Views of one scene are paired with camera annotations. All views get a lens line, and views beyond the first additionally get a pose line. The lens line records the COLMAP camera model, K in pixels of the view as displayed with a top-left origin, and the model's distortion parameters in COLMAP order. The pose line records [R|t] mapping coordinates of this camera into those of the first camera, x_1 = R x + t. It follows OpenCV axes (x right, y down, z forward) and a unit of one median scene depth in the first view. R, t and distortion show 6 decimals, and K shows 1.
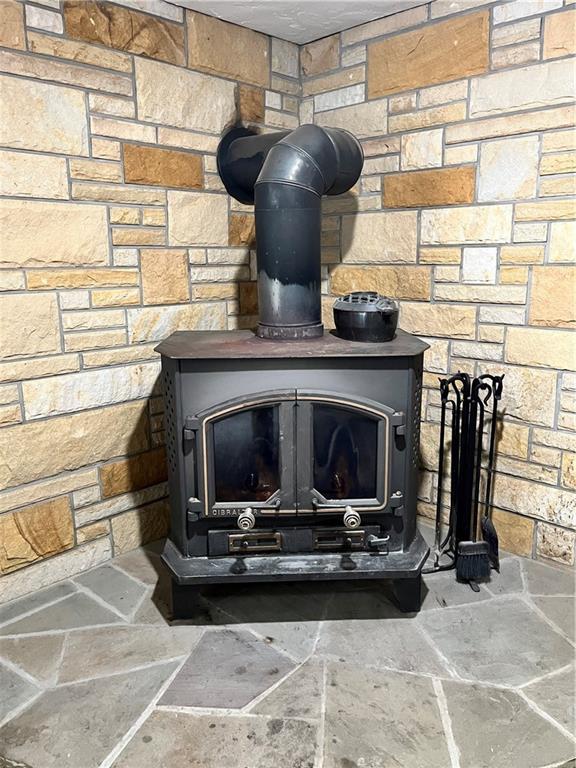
lens RADIAL K [[595.1, 0, 288.5], [0, 595.1, 383.6], [0, 0, 1]] dist [0.017419, -0.001129]
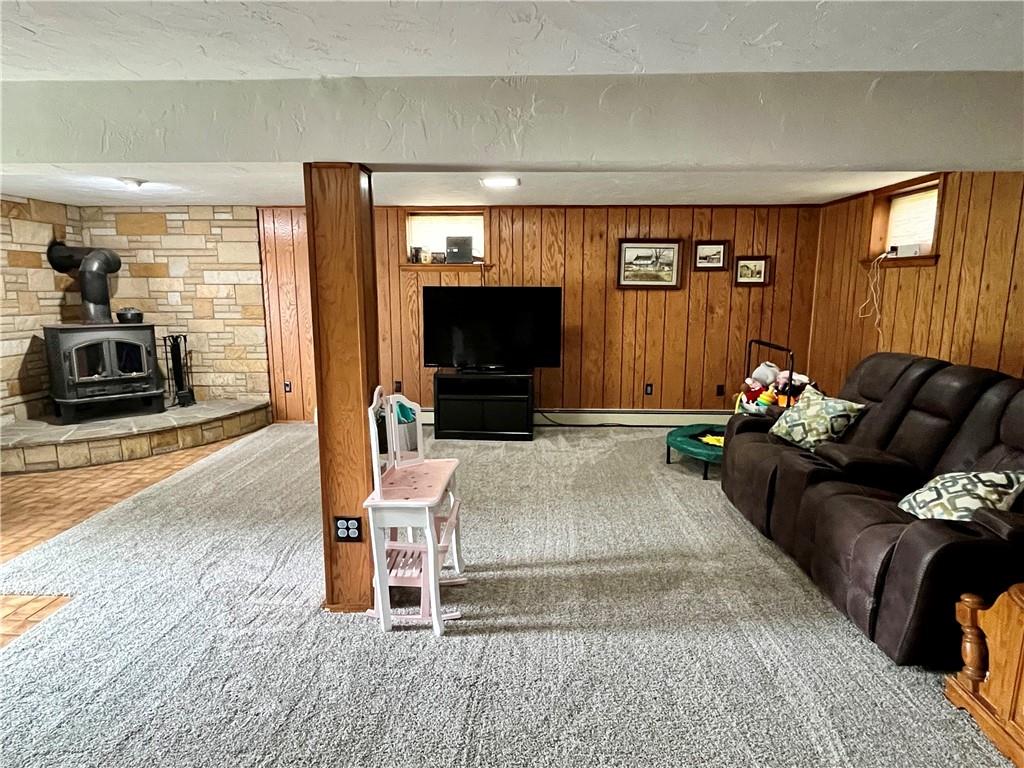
lens RADIAL K [[571.7, 0, 513.6], [0, 571.7, 386.8], [0, 0, 1]] dist [-0.004270, -0.000705]
pose [[0.732438, -0.104095, 0.672829, -0.370659], [0.137265, 0.990527, 0.003821, 0.431675], [-0.666853, 0.089557, 0.739788, -2.062641]]
